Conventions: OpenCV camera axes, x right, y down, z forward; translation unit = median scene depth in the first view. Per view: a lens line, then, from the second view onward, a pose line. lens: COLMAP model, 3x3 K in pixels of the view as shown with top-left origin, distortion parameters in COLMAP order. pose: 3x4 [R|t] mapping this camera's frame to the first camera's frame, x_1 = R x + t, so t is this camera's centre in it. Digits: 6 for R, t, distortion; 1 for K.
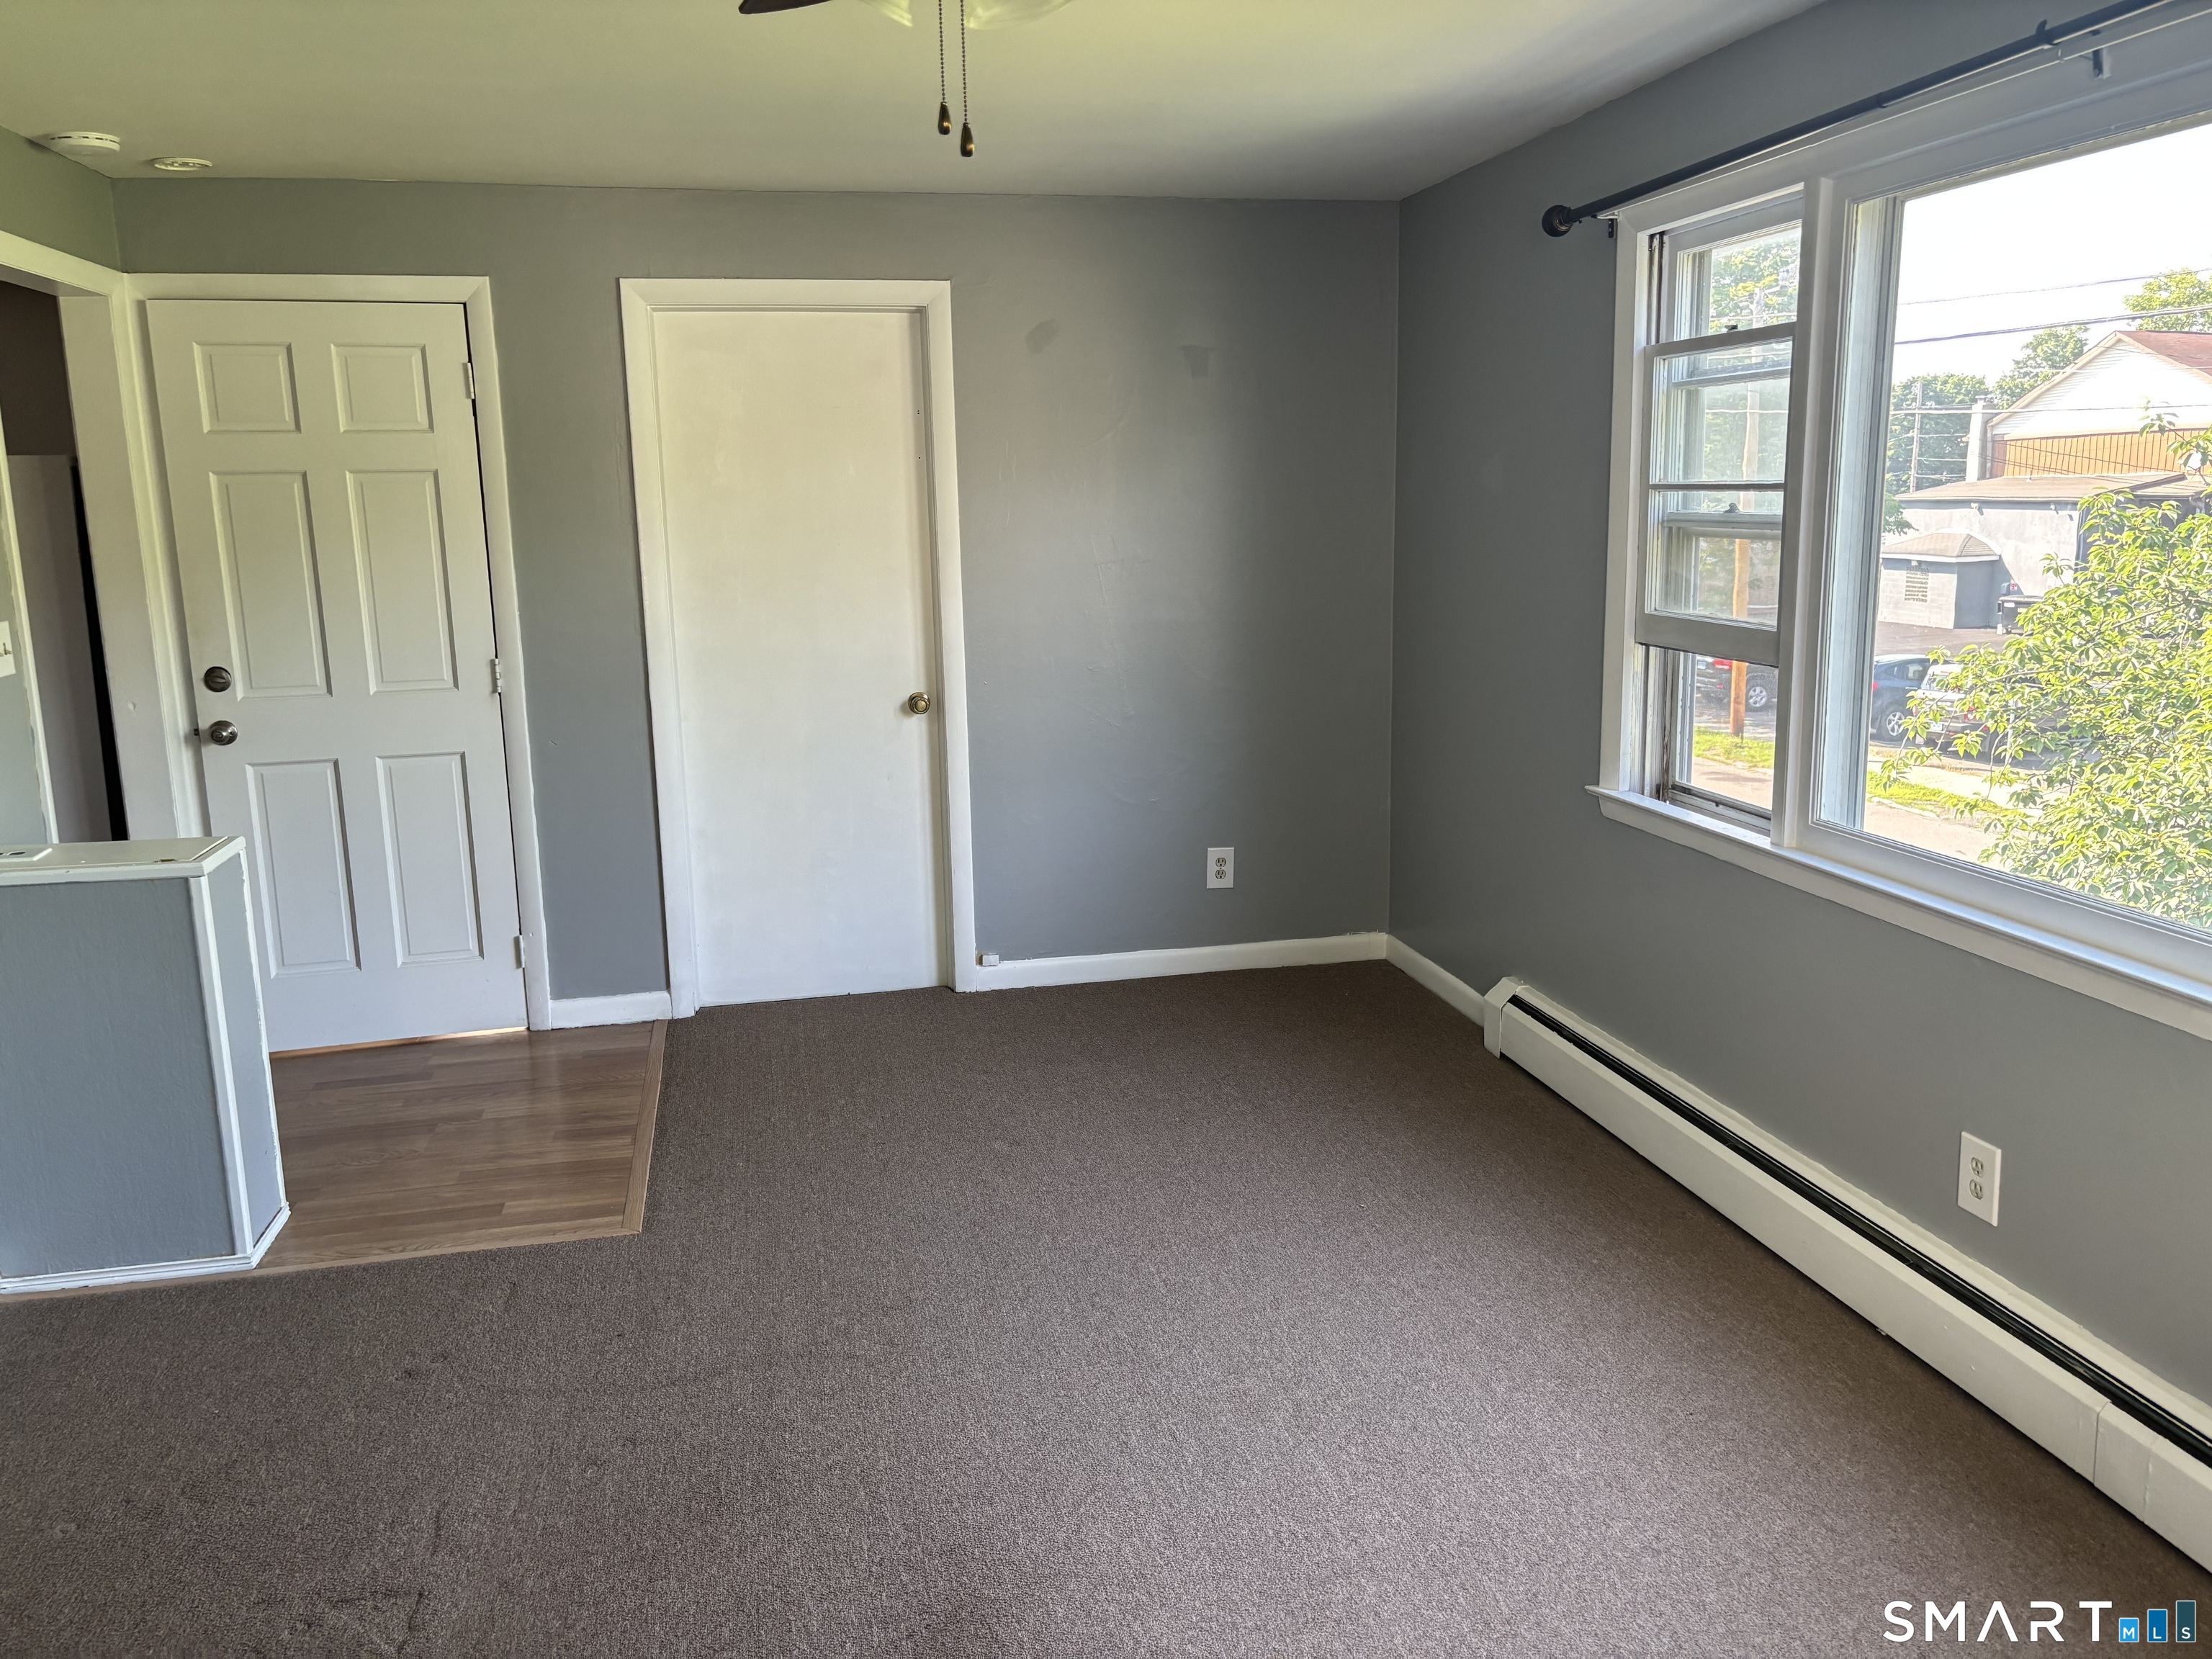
lens RADIAL K [[1681.6, 0, 1106.0], [0, 1681.6, 829.5], [0, 0, 1]] dist [0.030015, -0.024575]
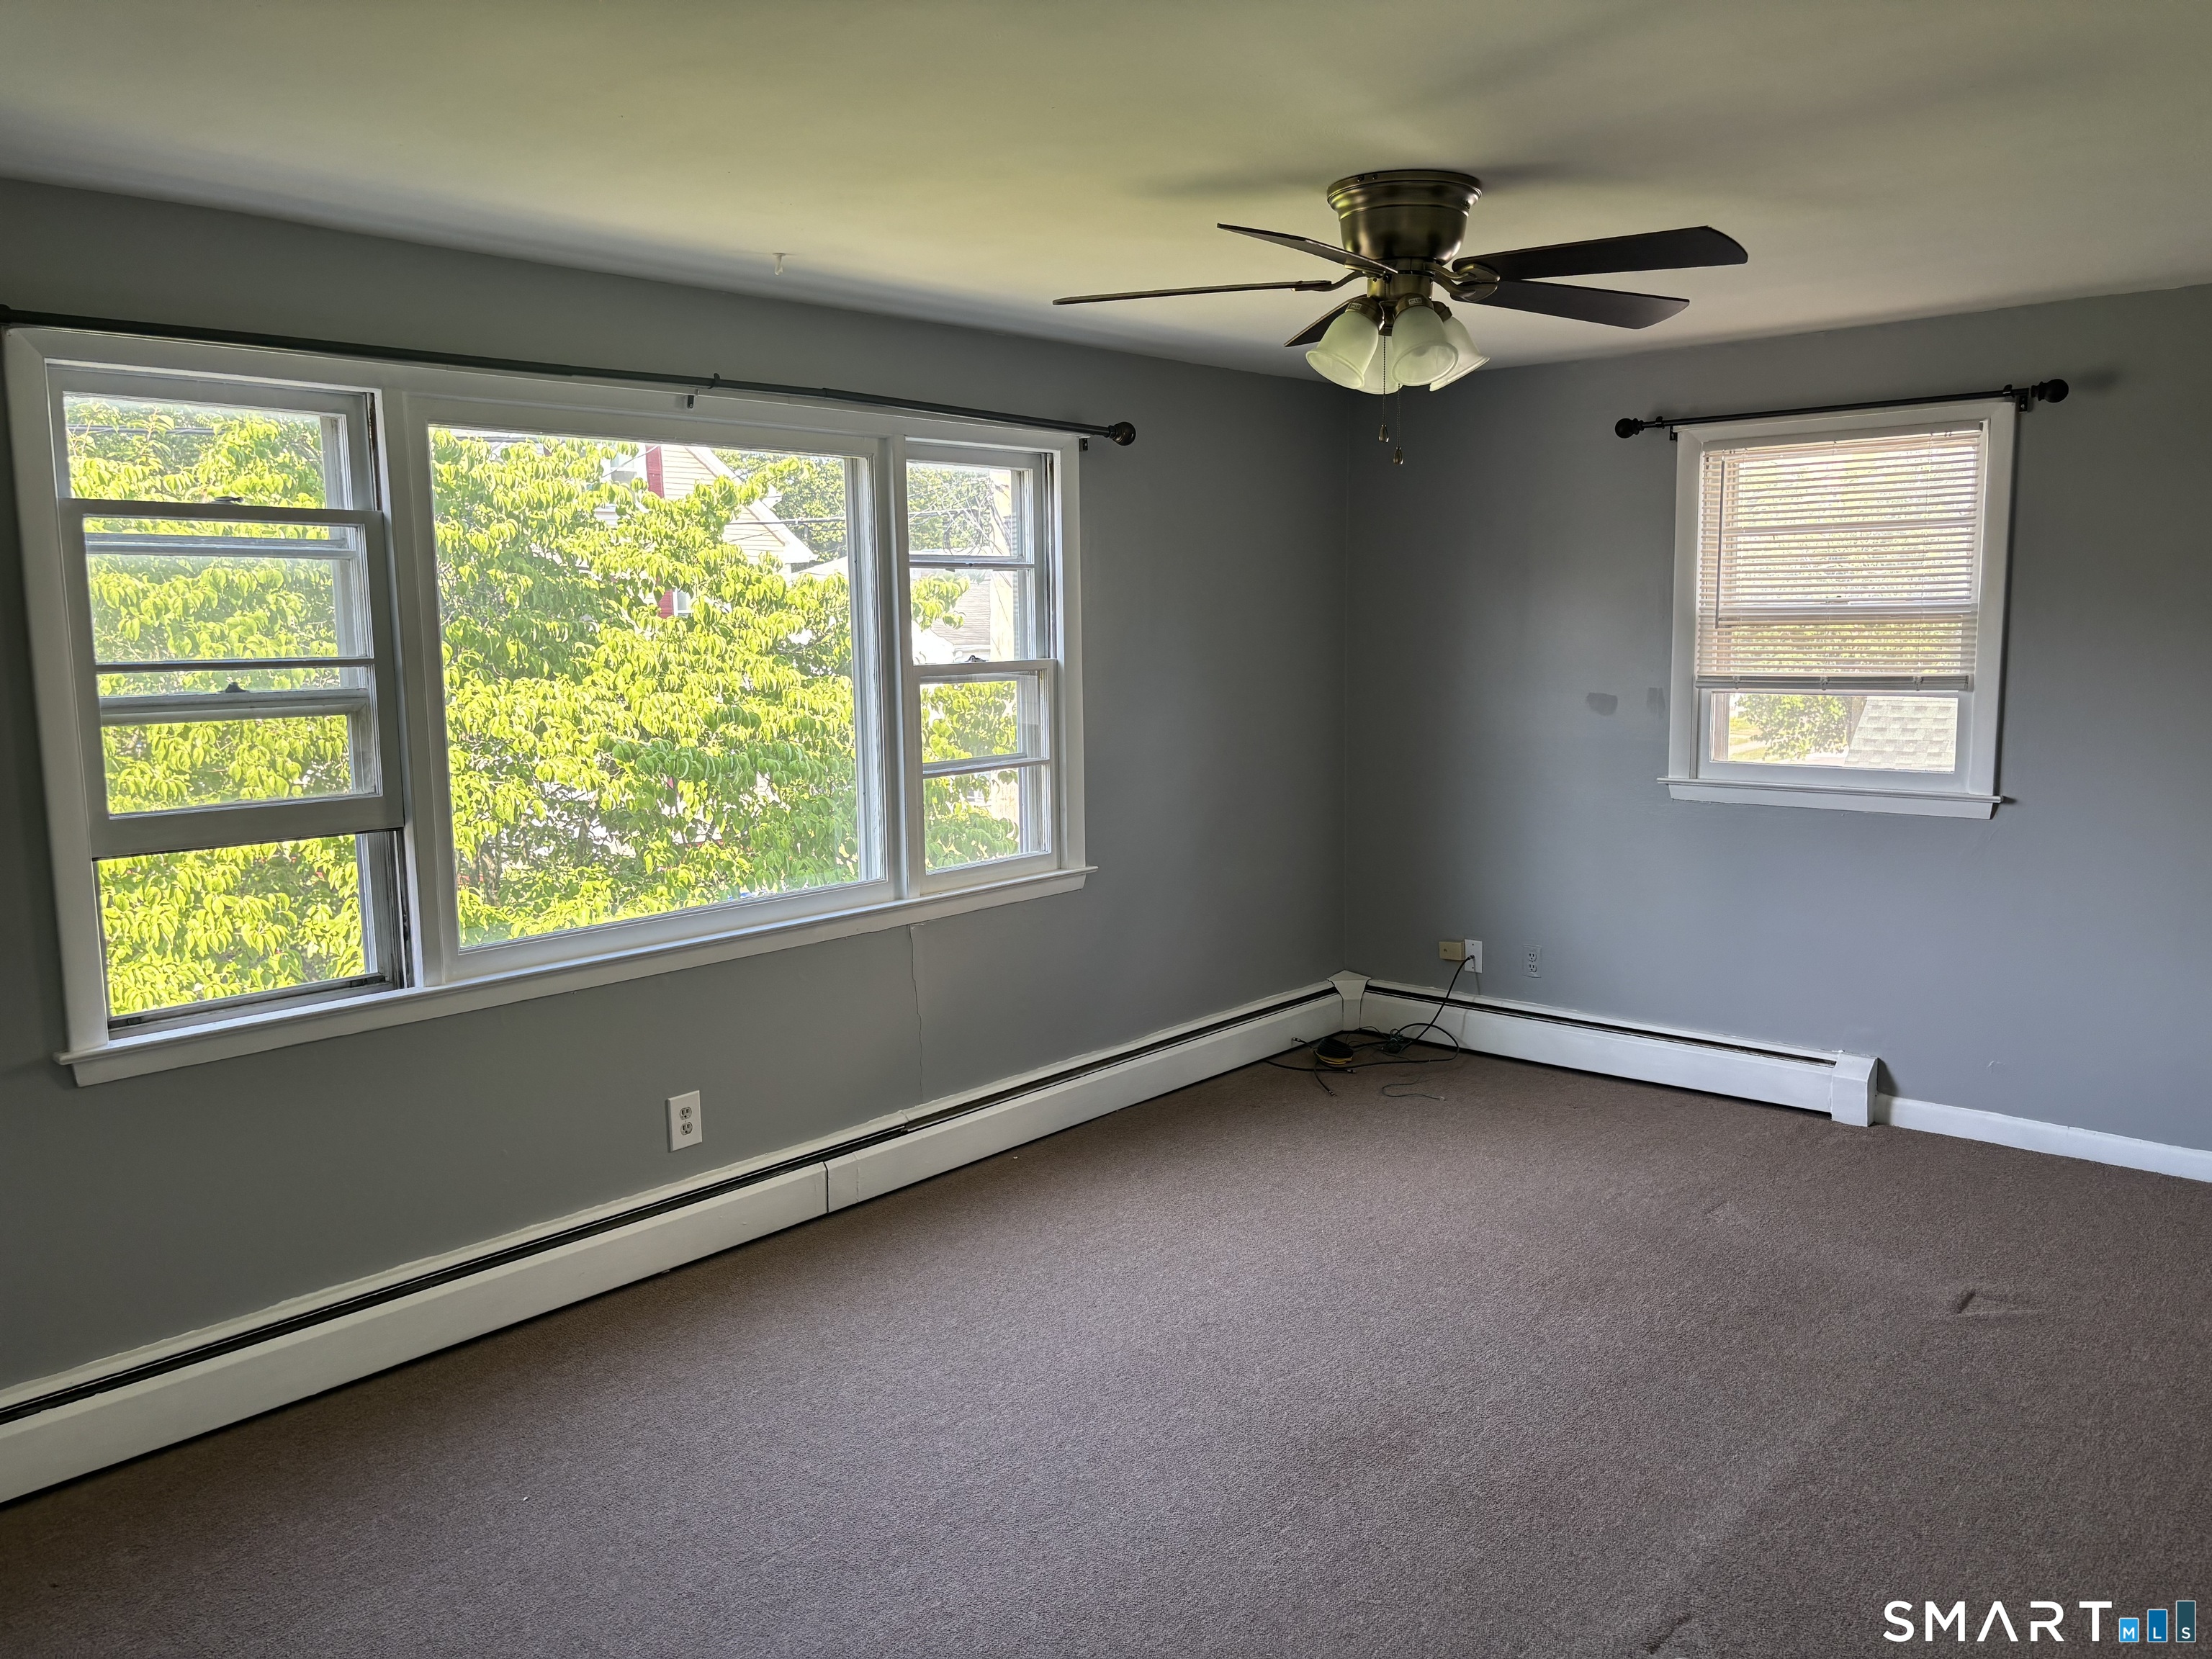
lens RADIAL K [[1681.6, 0, 1106.0], [0, 1681.6, 829.5], [0, 0, 1]] dist [0.030015, -0.024575]
pose [[-0.577361, -0.076364, 0.812910, -0.696310], [0.185781, 0.957215, 0.221869, -0.239425], [-0.795072, 0.279121, -0.538472, 1.172461]]
